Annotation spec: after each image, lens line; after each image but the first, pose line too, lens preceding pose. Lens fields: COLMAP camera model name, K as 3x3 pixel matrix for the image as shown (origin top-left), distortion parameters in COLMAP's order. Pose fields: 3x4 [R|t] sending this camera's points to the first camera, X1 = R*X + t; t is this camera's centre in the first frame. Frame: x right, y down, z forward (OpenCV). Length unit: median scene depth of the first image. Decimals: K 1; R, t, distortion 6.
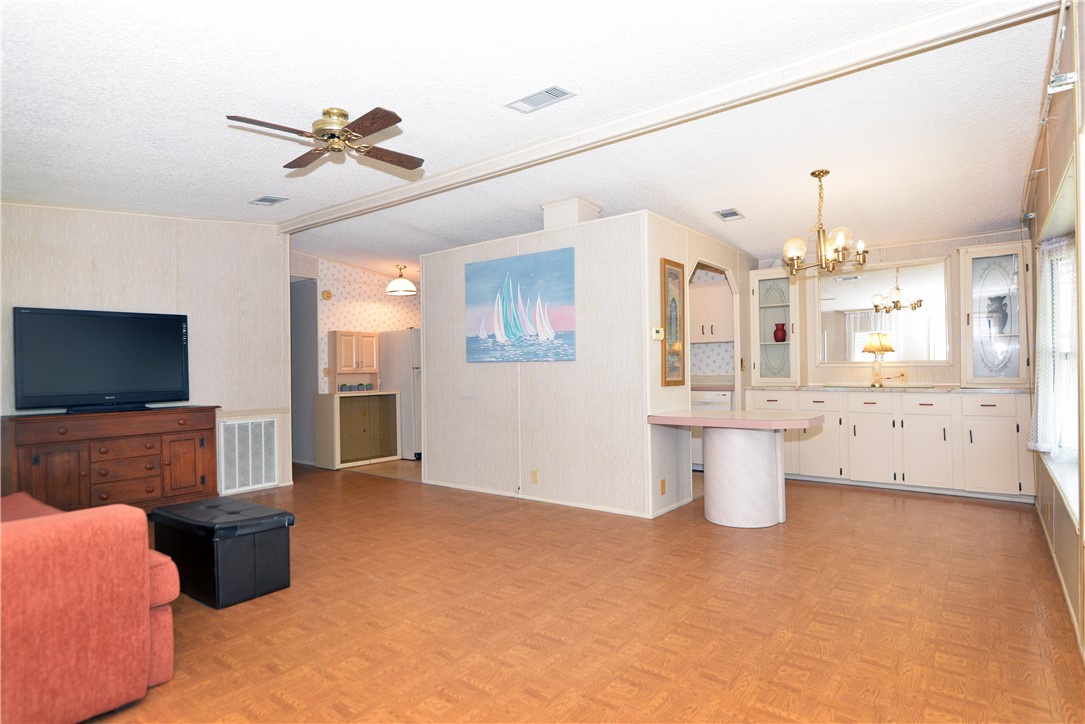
lens RADIAL K [[598.5, 0, 542.5], [0, 598.5, 362.0], [0, 0, 1]] dist [-0.014831, -0.000052]
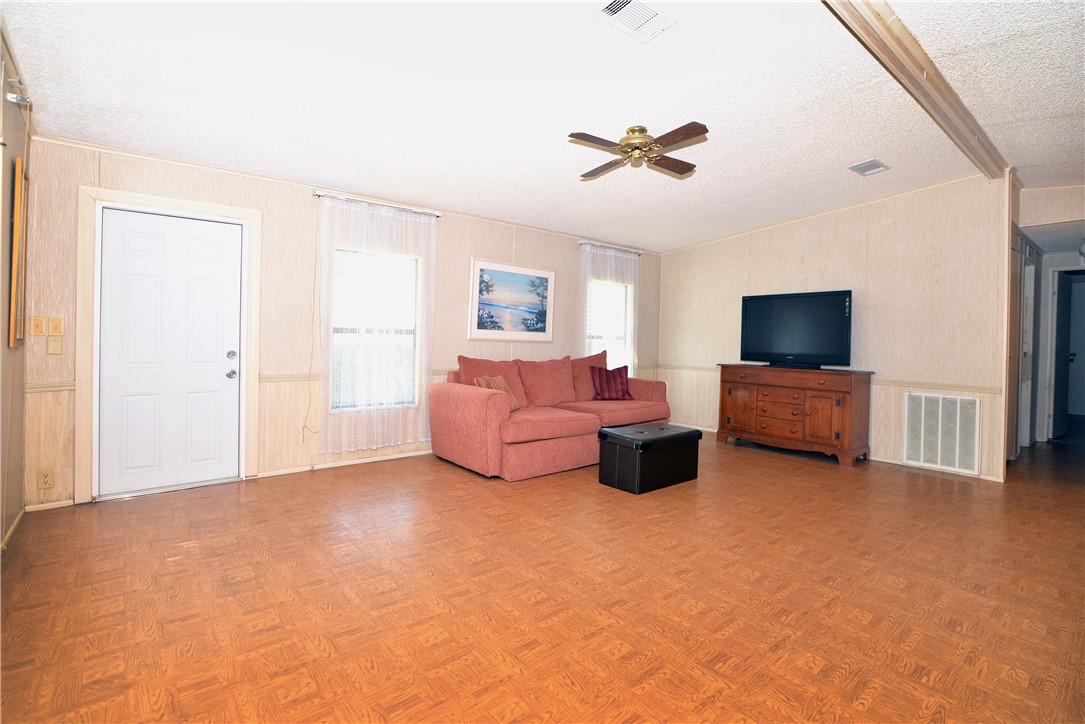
lens RADIAL K [[490.5, 0, 545.2], [0, 490.5, 336.4], [0, 0, 1]] dist [-0.020497, -0.000343]
pose [[-0.207845, 0.008964, -0.978121, 0.454467], [-0.011024, 0.999873, 0.011505, 0.005447], [0.978100, 0.013174, -0.207720, 0.664178]]
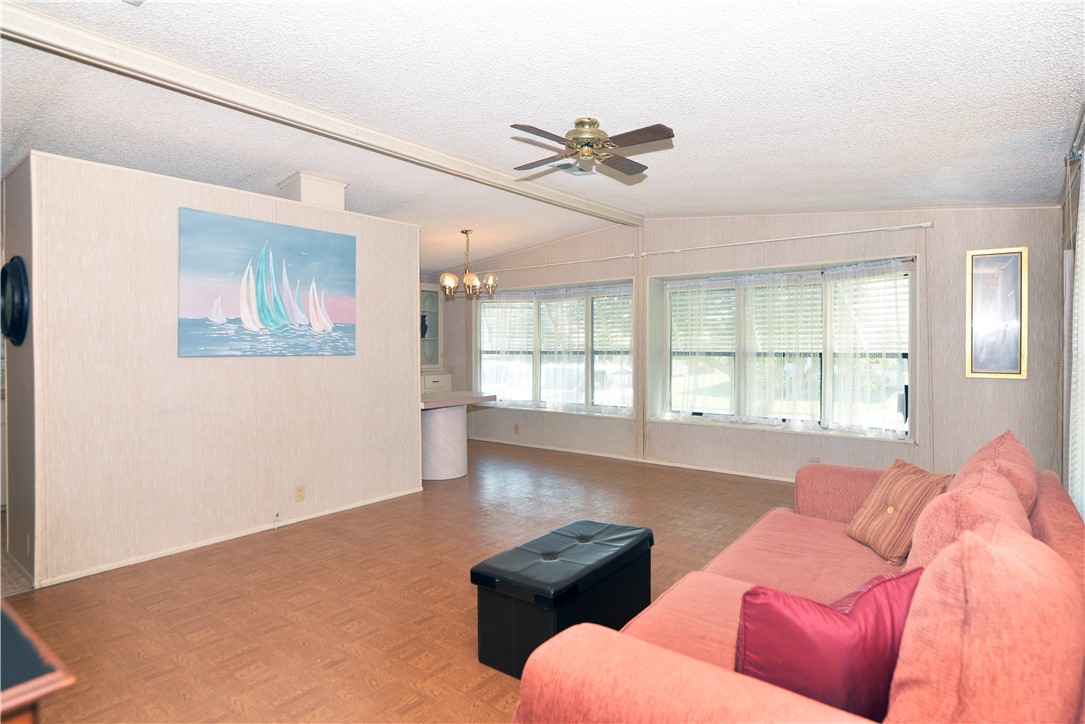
lens RADIAL K [[609.3, 0, 542.4], [0, 609.3, 347.1], [0, 0, 1]] dist [-0.001295, -0.000060]
pose [[-0.002030, 0.011545, 0.999931, -0.914581], [-0.003964, 0.999925, -0.011553, -0.004912], [-0.999990, -0.003987, -0.001984, 0.696231]]
